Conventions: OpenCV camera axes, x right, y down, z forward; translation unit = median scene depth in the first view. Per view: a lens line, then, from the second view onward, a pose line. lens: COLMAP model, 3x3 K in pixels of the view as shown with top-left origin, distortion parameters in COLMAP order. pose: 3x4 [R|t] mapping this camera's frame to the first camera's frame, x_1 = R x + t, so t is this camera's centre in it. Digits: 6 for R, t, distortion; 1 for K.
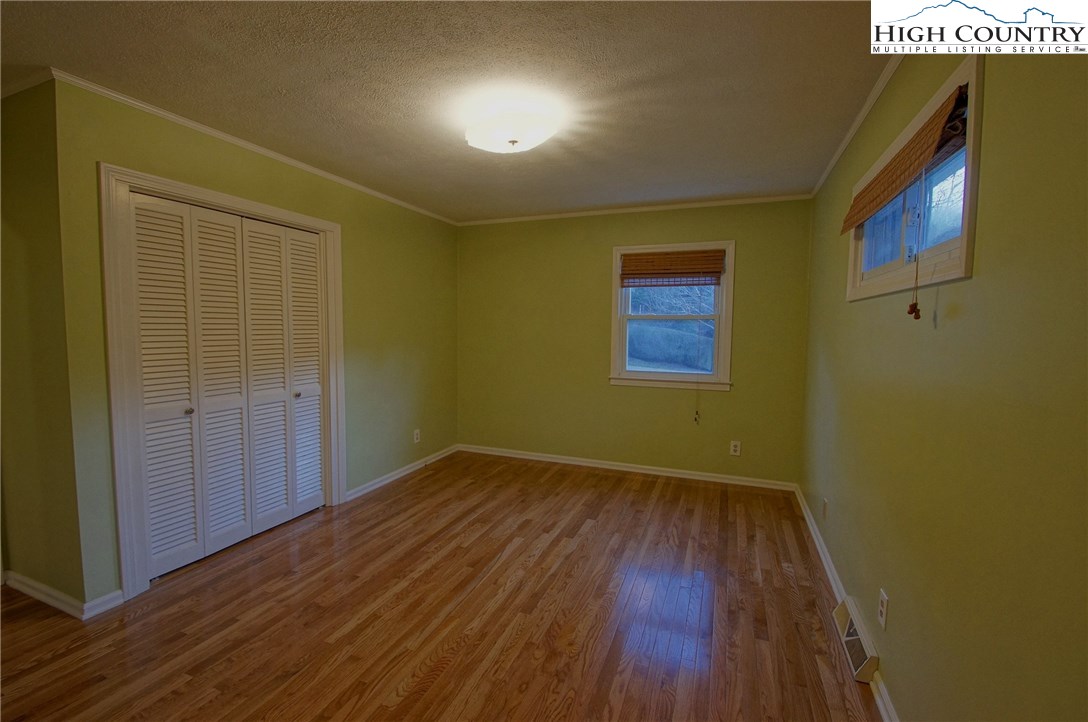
lens RADIAL K [[481.3, 0, 531.0], [0, 481.3, 362.5], [0, 0, 1]] dist [0.009759, -0.015173]
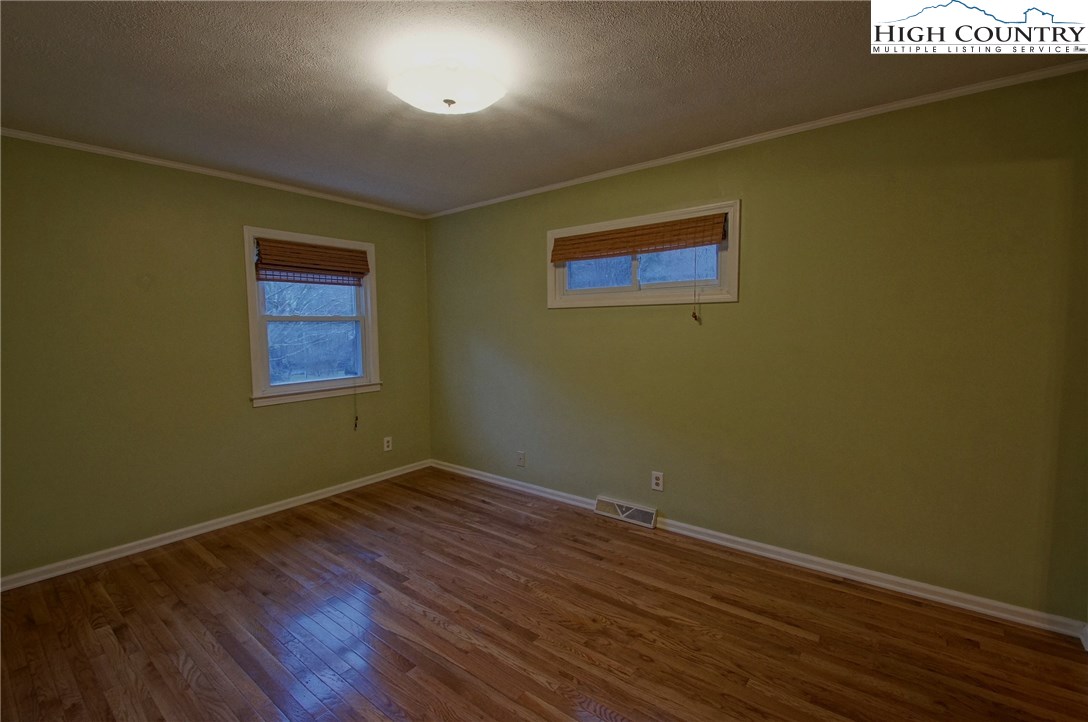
lens RADIAL K [[481.3, 0, 531.0], [0, 481.3, 362.5], [0, 0, 1]] dist [0.009759, -0.015173]
pose [[0.285908, -0.087489, 0.954255, -0.506570], [0.086750, 0.994098, 0.065150, -0.041725], [-0.954322, 0.064155, 0.291810, 0.417343]]
